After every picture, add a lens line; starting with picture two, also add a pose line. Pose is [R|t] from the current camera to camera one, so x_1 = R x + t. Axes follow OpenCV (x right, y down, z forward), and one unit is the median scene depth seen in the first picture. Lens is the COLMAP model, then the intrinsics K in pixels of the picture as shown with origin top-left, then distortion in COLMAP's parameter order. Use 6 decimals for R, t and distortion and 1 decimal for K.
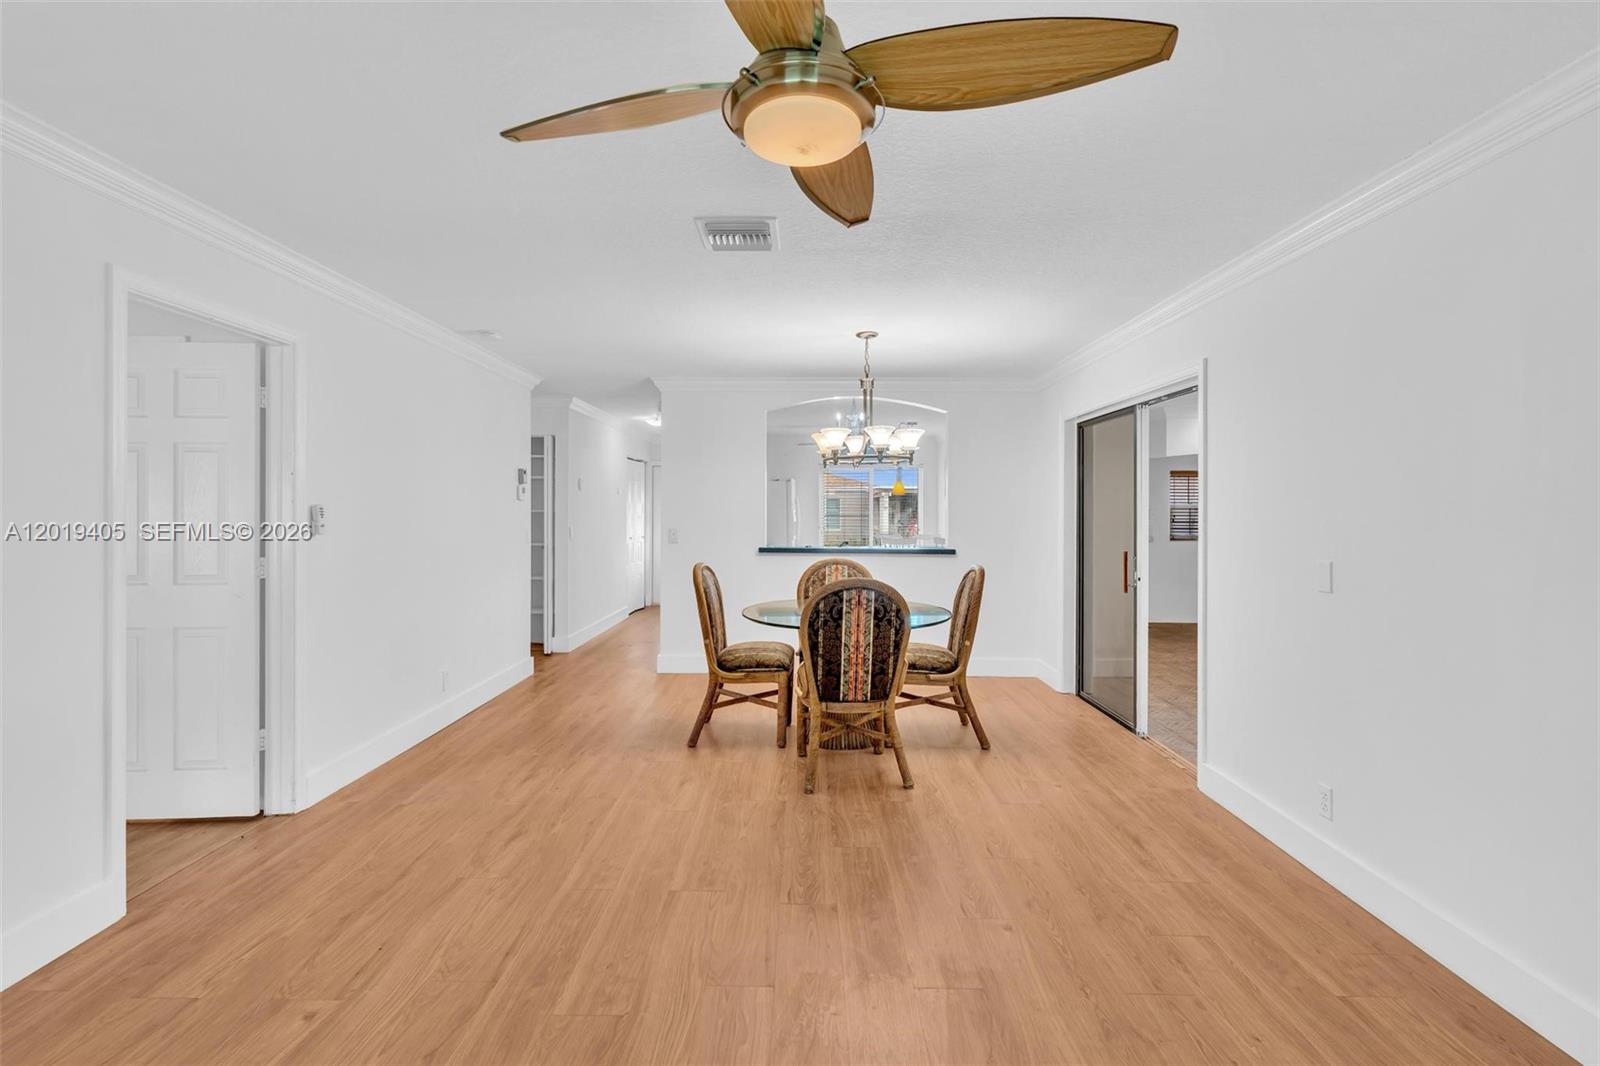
lens RADIAL K [[717.4, 0, 778.0], [0, 717.4, 517.4], [0, 0, 1]] dist [-0.010750, 0.006154]
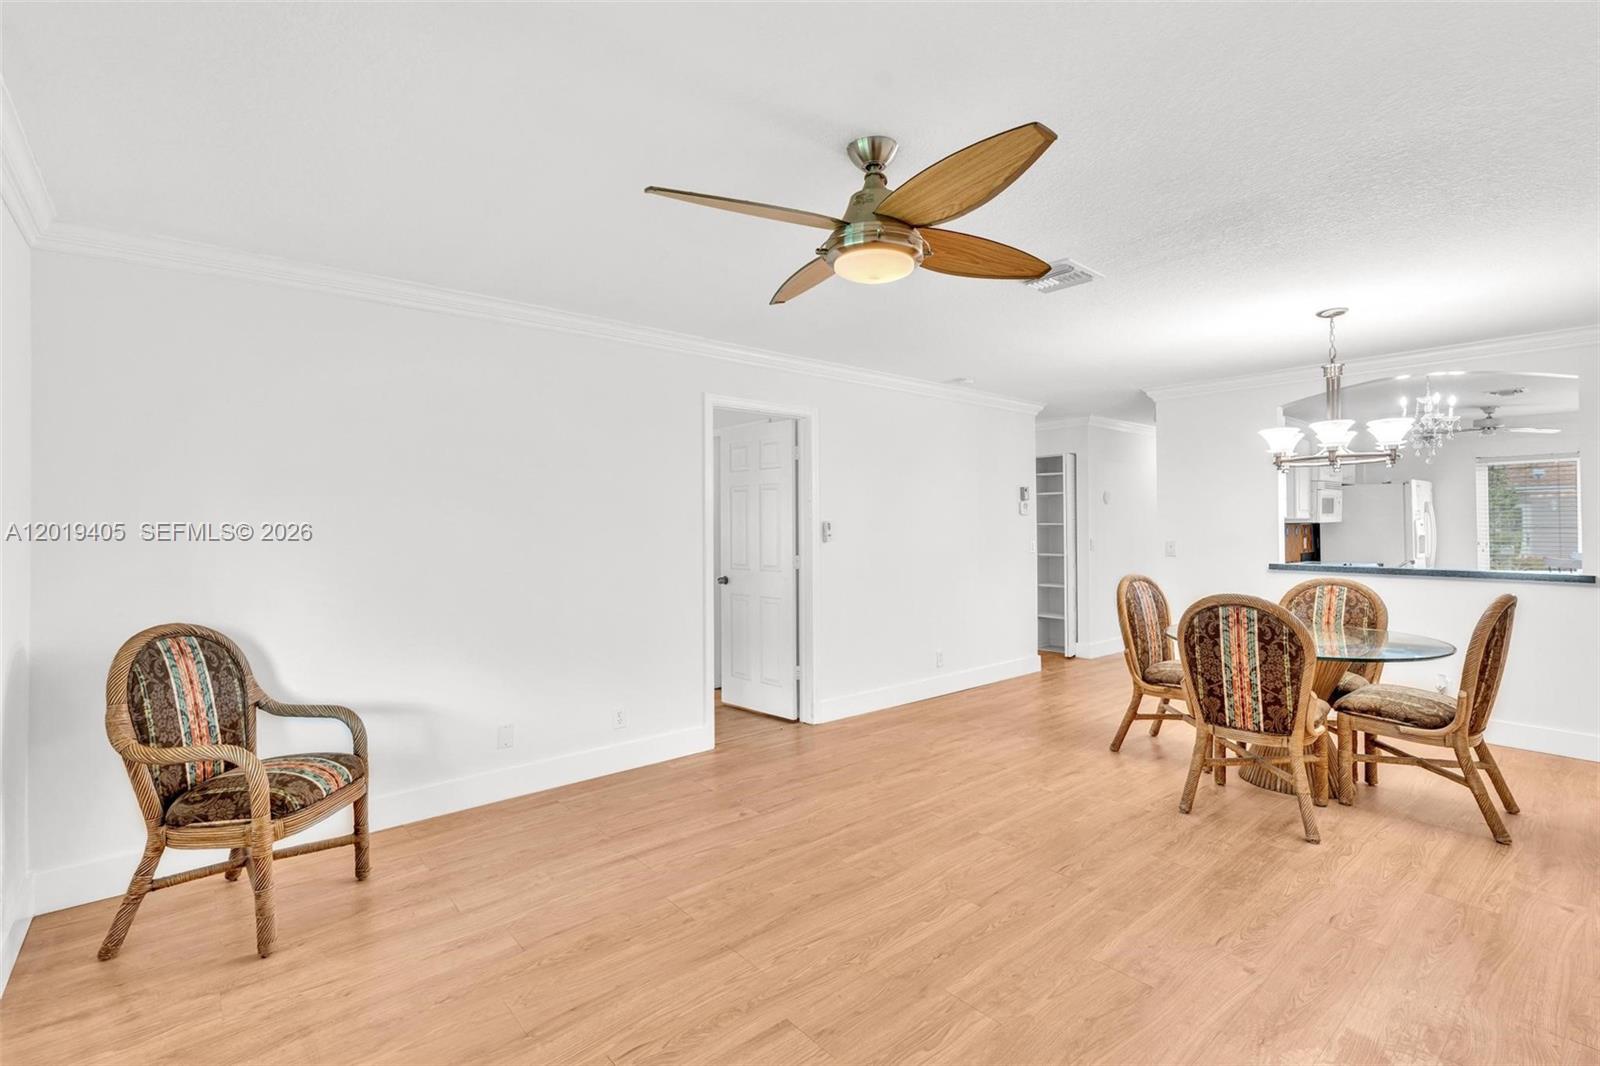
lens RADIAL K [[721.2, 0, 796.9], [0, 721.2, 527.9], [0, 0, 1]] dist [-0.003692, 0.001270]
pose [[0.661924, -0.003339, -0.749563, 0.427941], [0.000215, 0.999991, -0.004264, 0.002679], [0.749571, 0.002662, 0.661919, -0.040360]]
